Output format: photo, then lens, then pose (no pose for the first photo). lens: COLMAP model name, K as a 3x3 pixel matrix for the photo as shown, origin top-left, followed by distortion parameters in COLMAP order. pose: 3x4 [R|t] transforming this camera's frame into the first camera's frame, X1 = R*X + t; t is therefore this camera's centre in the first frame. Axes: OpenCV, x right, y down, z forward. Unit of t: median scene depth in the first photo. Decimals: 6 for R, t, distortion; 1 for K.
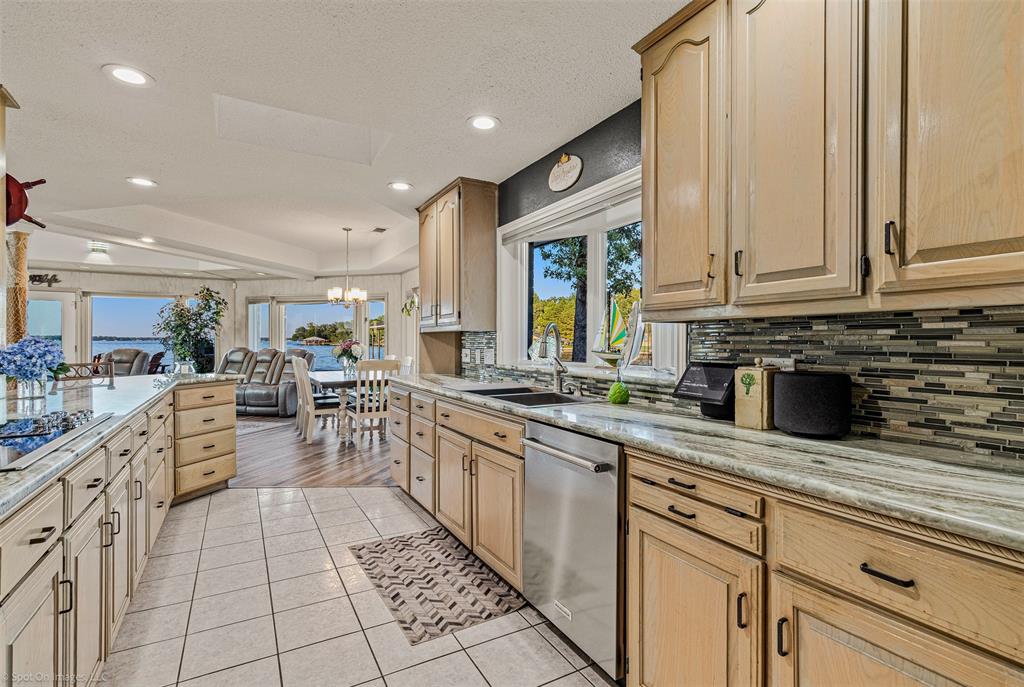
lens RADIAL K [[485.5, 0, 517.8], [0, 485.5, 342.8], [0, 0, 1]] dist [0.004064, 0.000250]
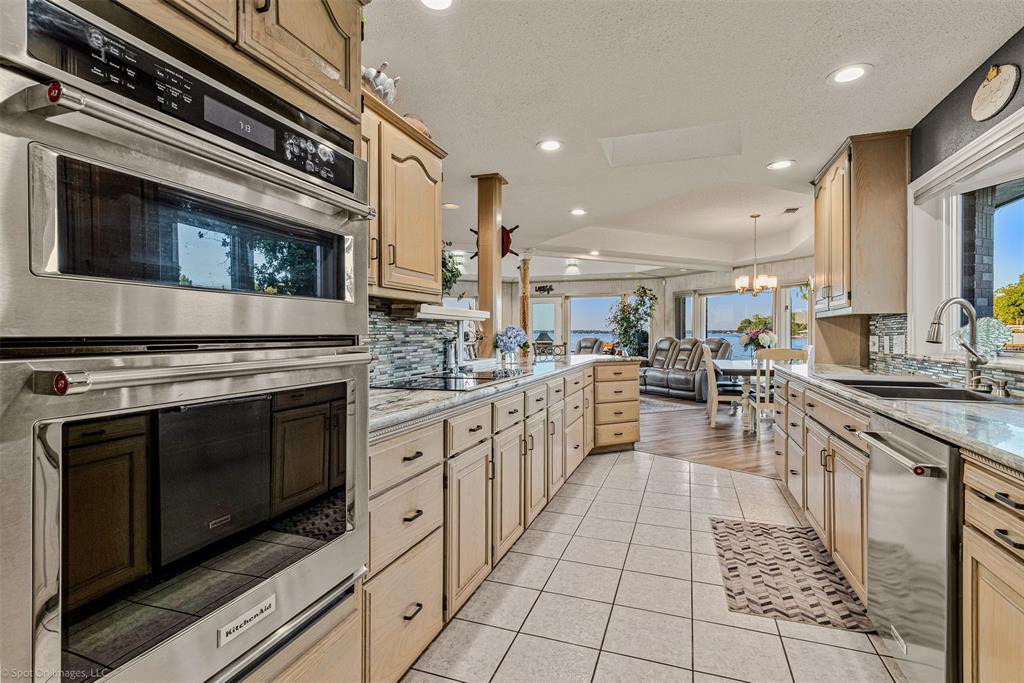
lens RADIAL K [[489.3, 0, 514.0], [0, 489.3, 335.8], [0, 0, 1]] dist [0.000369, 0.000310]
pose [[0.649453, 0.001407, -0.760400, 0.179486], [-0.000476, 0.999999, 0.001444, 0.015608], [0.760401, -0.000575, 0.649453, -0.028381]]
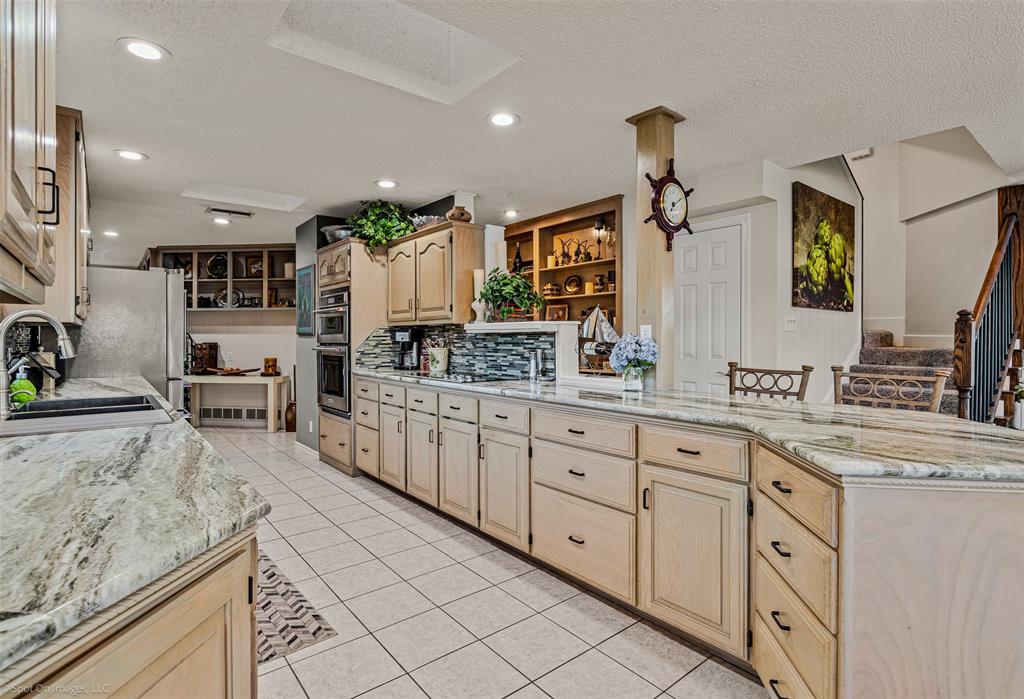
lens RADIAL K [[508.1, 0, 512.0], [0, 508.1, 349.5], [0, 0, 1]] dist [0.000122, -0.000001]
pose [[-0.987552, 0.003177, -0.157259, -0.446317], [-0.001499, 0.999560, 0.029607, -0.009062], [0.157284, 0.029475, -0.987113, 1.616111]]
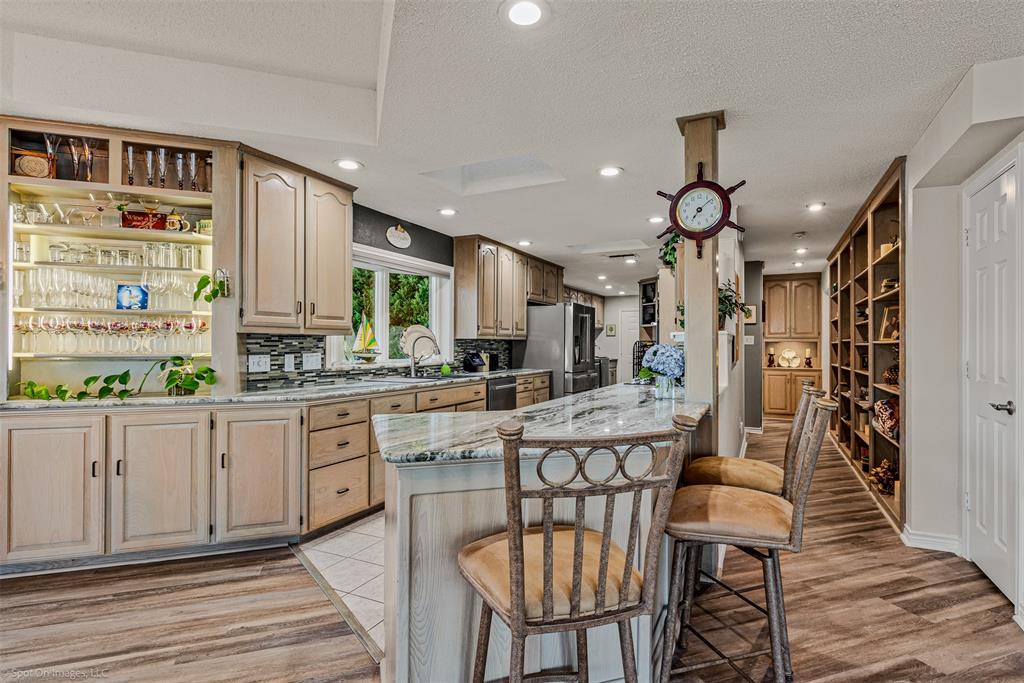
lens RADIAL K [[503.1, 0, 512.0], [0, 503.1, 341.5], [0, 0, 1]] dist [0.001071, 0.000148]
pose [[-0.548755, 0.001095, 0.835983, -1.379181], [-0.004377, 0.999982, -0.004183, -0.010711], [-0.835972, -0.005955, -0.548740, 1.501558]]
